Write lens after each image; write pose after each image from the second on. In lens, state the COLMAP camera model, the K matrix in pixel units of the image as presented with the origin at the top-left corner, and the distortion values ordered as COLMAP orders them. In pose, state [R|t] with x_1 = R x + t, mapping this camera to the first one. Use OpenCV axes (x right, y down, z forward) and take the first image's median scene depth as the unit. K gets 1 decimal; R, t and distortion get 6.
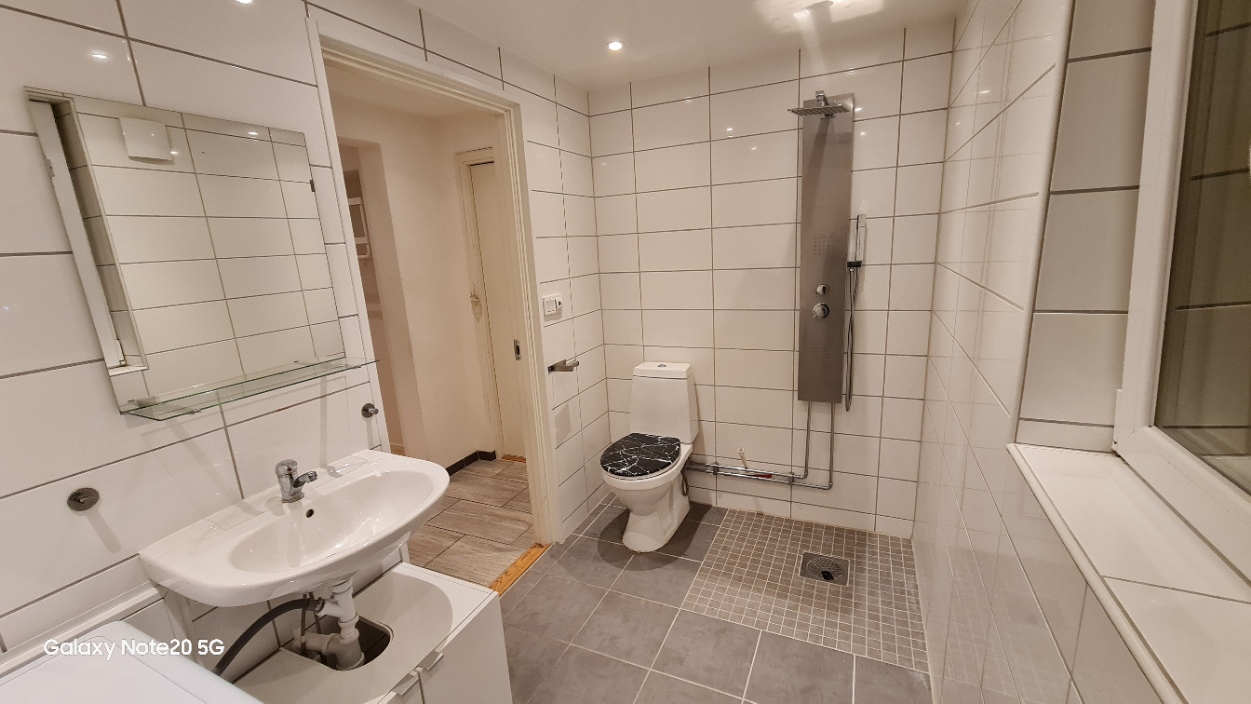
lens RADIAL K [[504.7, 0, 627.1], [0, 504.7, 356.9], [0, 0, 1]] dist [0.000076, -0.000003]
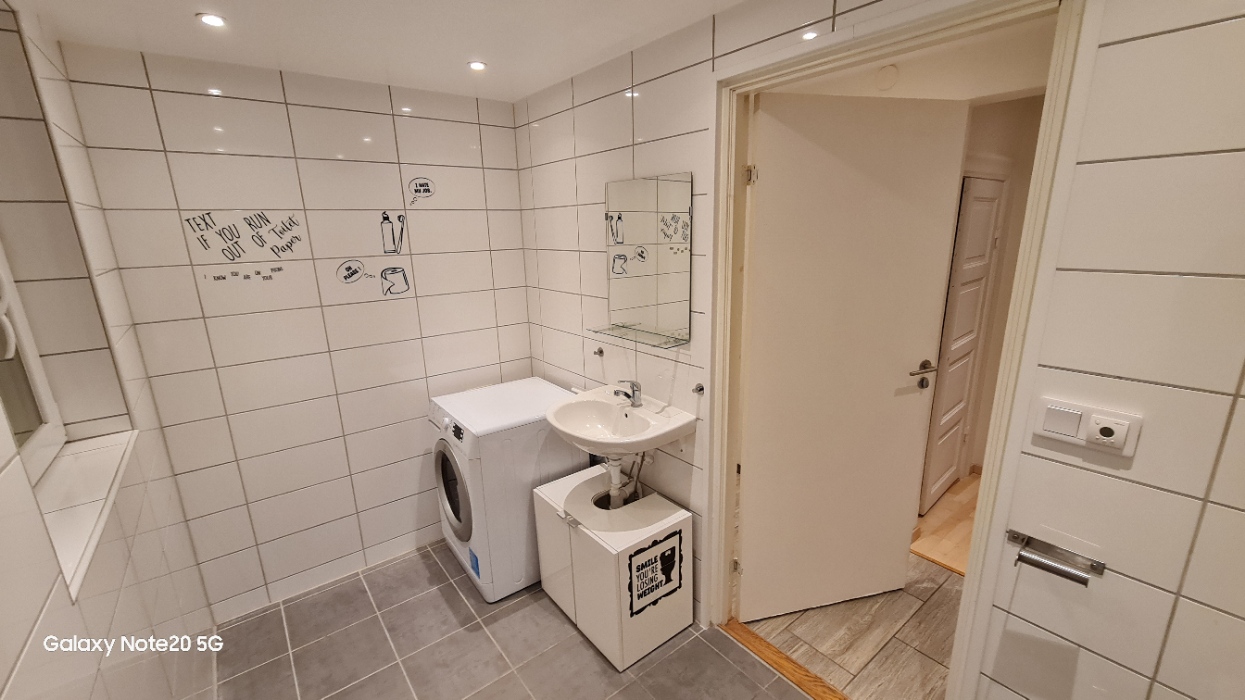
lens RADIAL K [[507.3, 0, 621.7], [0, 507.3, 355.6], [0, 0, 1]] dist [0.000118, 0.000004]
pose [[-0.451947, 0.285081, -0.845265, 0.391267], [-0.152158, 0.909036, 0.387946, -0.273370], [0.878972, 0.303945, -0.367459, 0.809385]]
